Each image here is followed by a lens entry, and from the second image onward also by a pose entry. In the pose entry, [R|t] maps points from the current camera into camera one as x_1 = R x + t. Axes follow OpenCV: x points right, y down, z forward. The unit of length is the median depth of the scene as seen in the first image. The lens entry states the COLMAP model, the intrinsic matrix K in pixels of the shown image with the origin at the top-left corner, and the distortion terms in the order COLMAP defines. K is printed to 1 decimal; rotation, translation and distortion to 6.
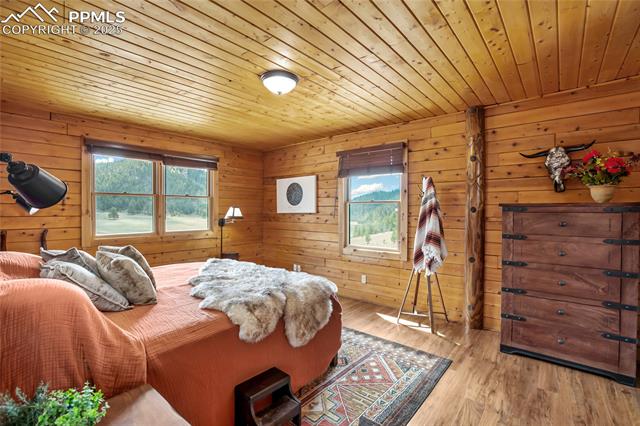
lens RADIAL K [[292.8, 0, 318.4], [0, 292.8, 210.9], [0, 0, 1]] dist [-0.027740, 0.002031]
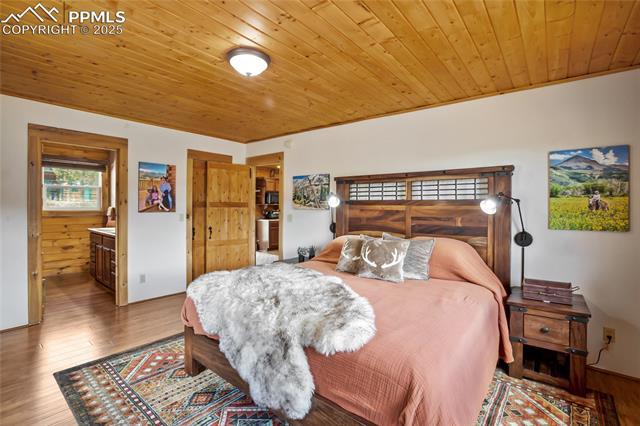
lens RADIAL K [[292.8, 0, 319.5], [0, 292.8, 210.0], [0, 0, 1]] dist [-0.027740, 0.002031]
pose [[-0.999844, -0.005085, -0.016922, -0.363497], [-0.005469, 0.999728, 0.022674, -0.015183], [0.016802, 0.022763, -0.999600, 2.004469]]
